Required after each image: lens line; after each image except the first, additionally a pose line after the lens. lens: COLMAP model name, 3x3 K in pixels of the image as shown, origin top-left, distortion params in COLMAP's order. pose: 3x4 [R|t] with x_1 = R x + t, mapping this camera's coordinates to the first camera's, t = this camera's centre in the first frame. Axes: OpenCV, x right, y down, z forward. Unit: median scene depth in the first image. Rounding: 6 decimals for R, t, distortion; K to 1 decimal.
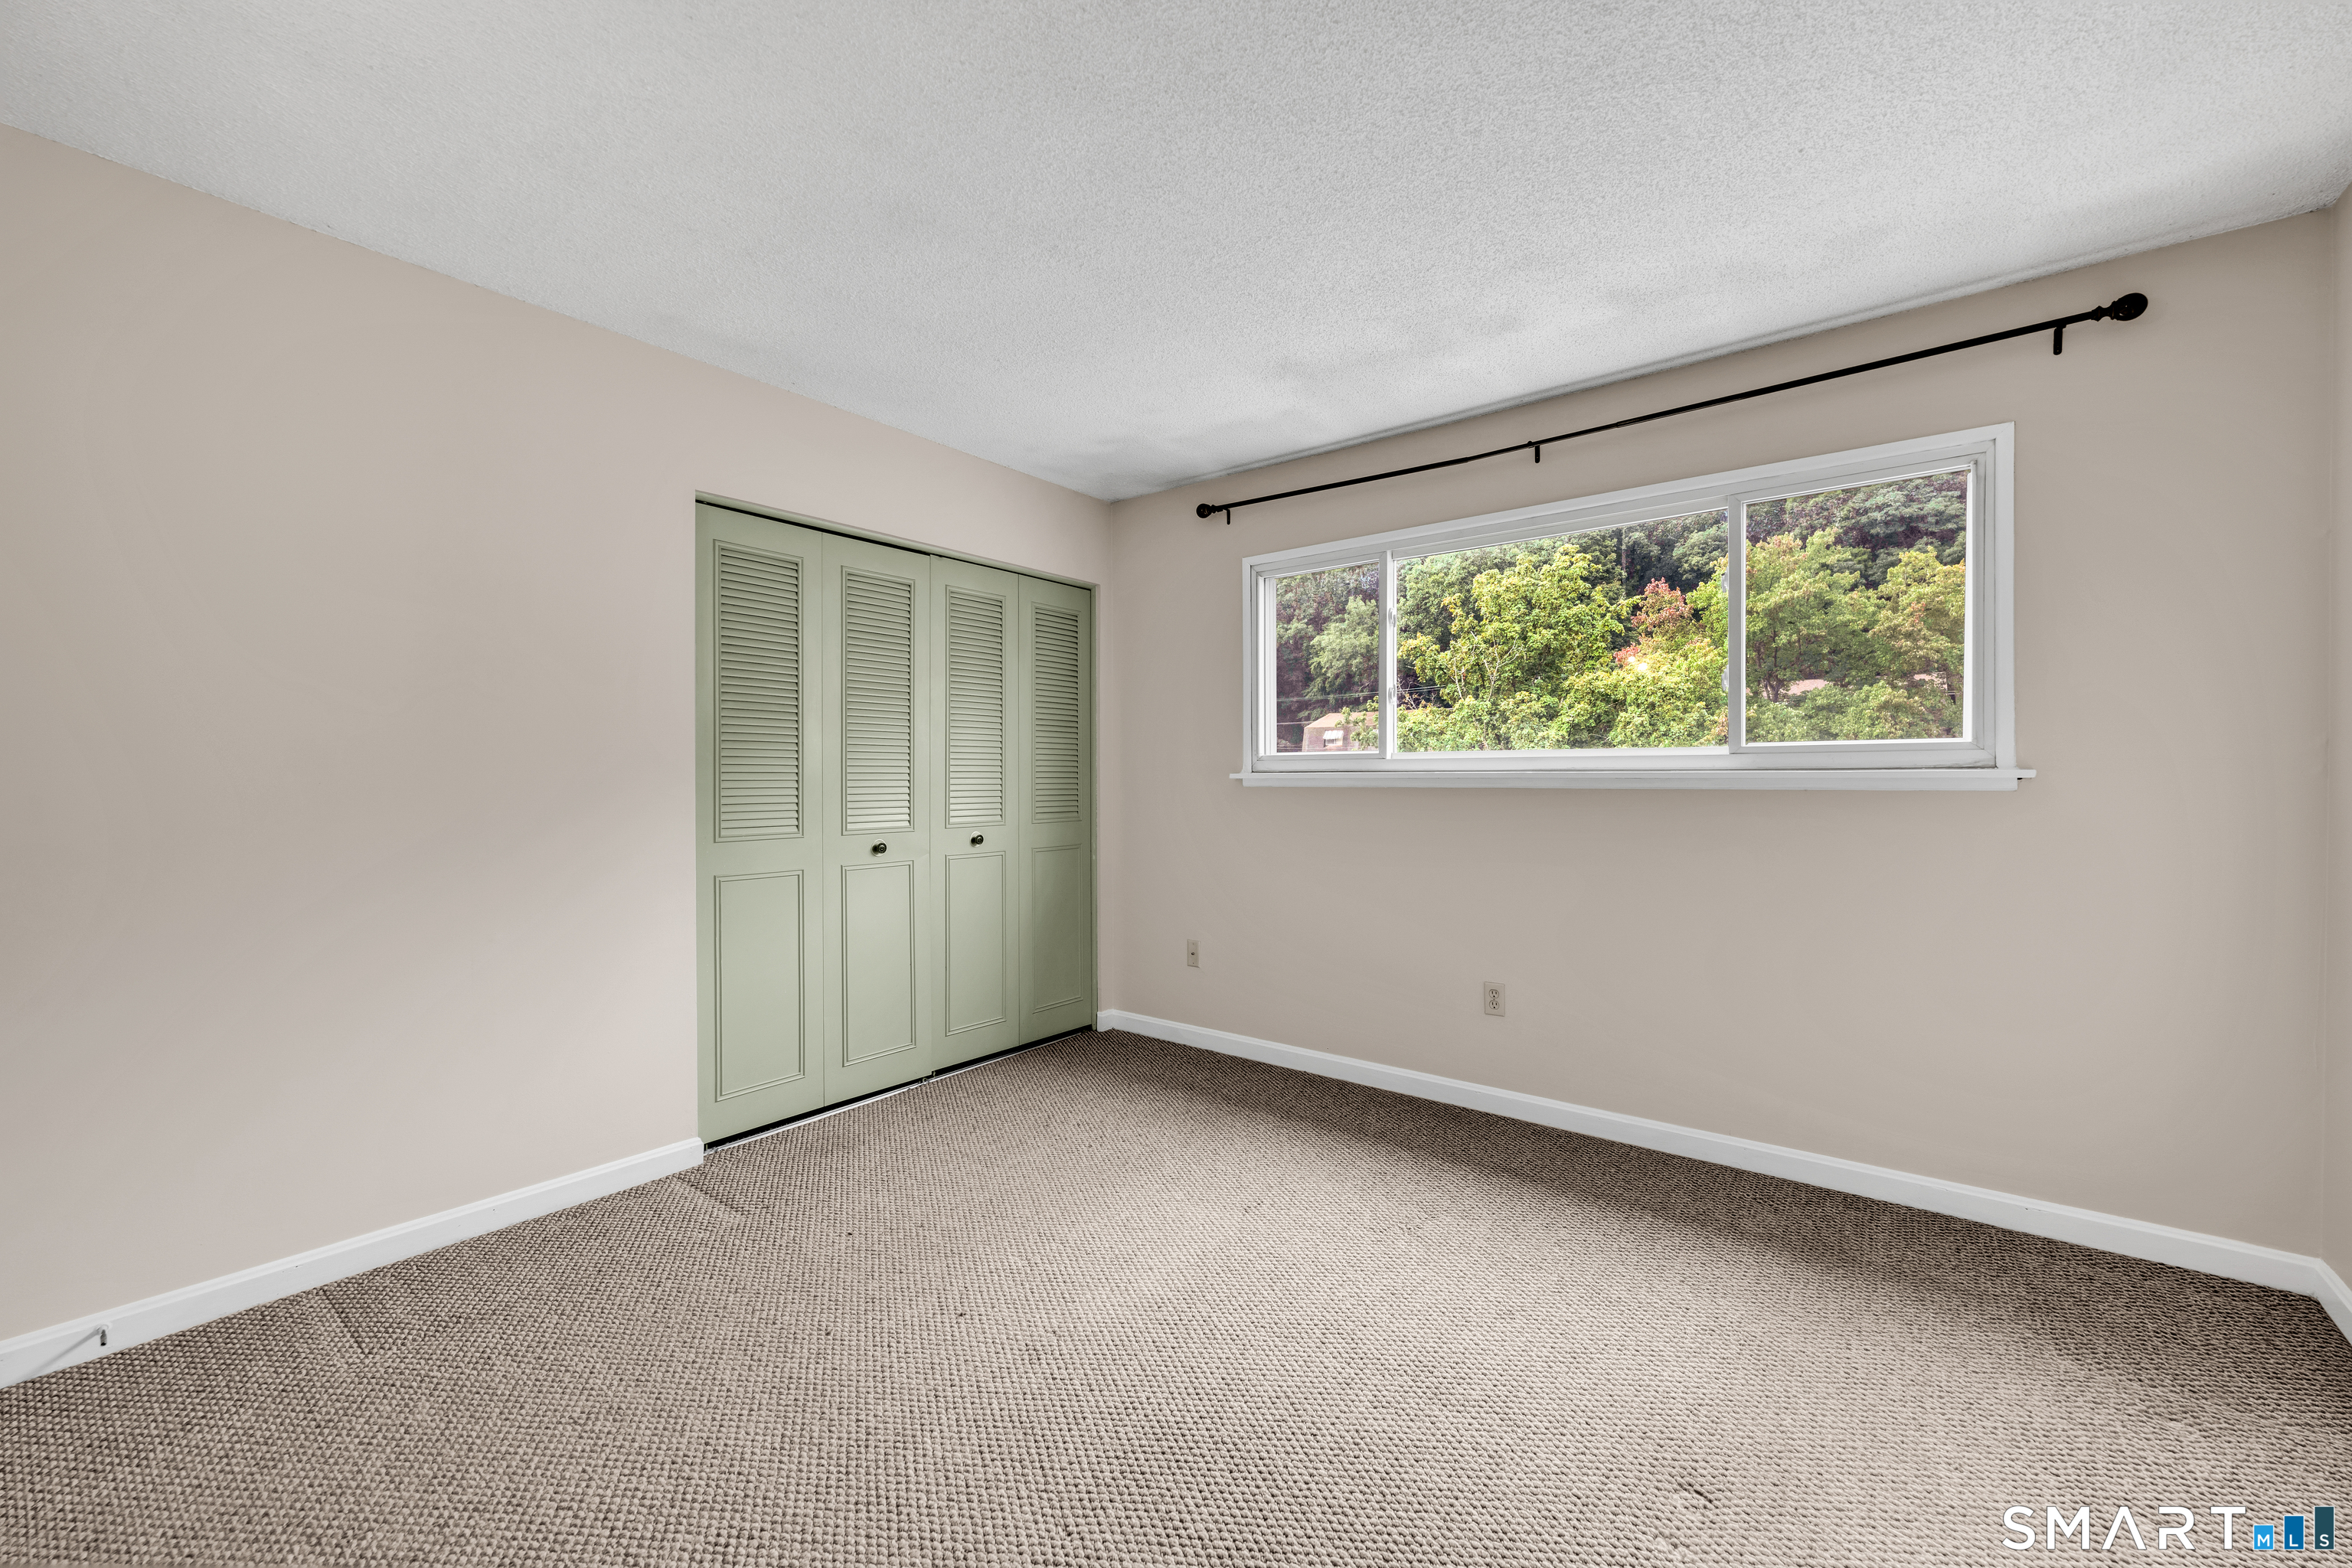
lens RADIAL K [[936.1, 0, 1183.4], [0, 936.1, 791.8], [0, 0, 1]] dist [0.000470, 0.000052]
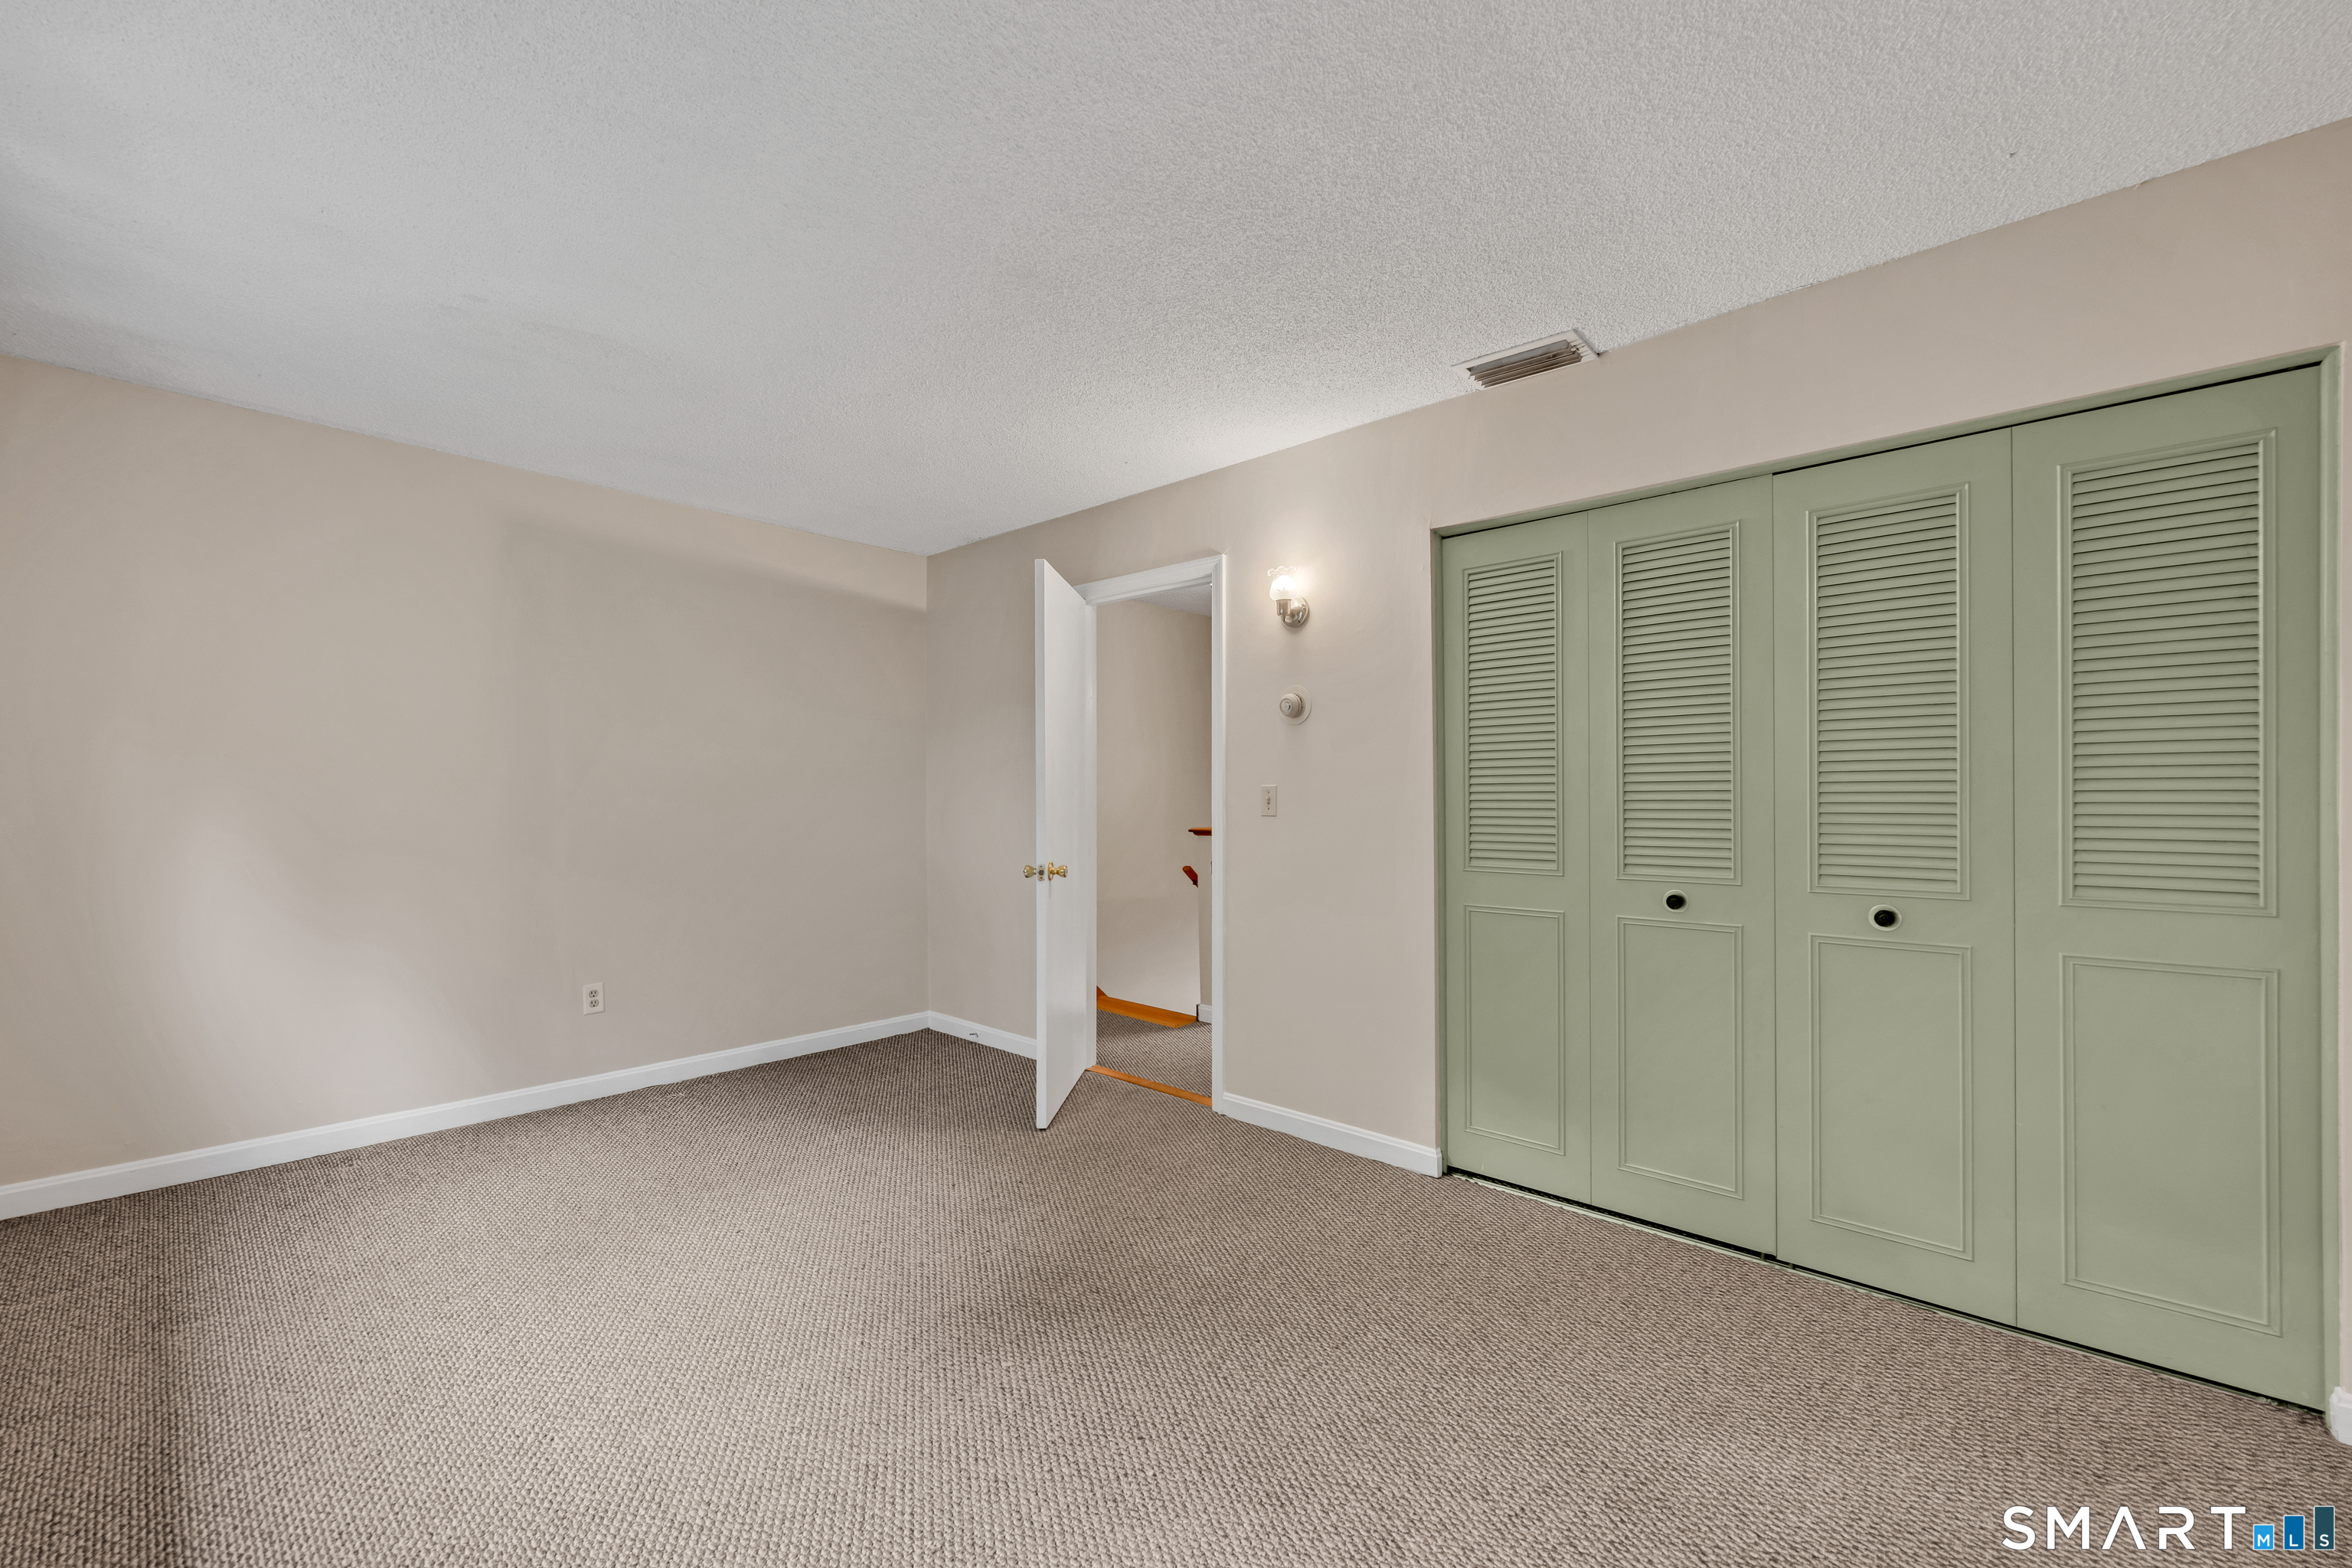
lens RADIAL K [[936.1, 0, 1183.4], [0, 936.1, 791.8], [0, 0, 1]] dist [0.000470, 0.000052]
pose [[-0.088393, 0.003501, -0.996080, 0.481931], [-0.012483, 0.999911, 0.004622, -0.027318], [0.996007, 0.012843, -0.088341, 0.718880]]
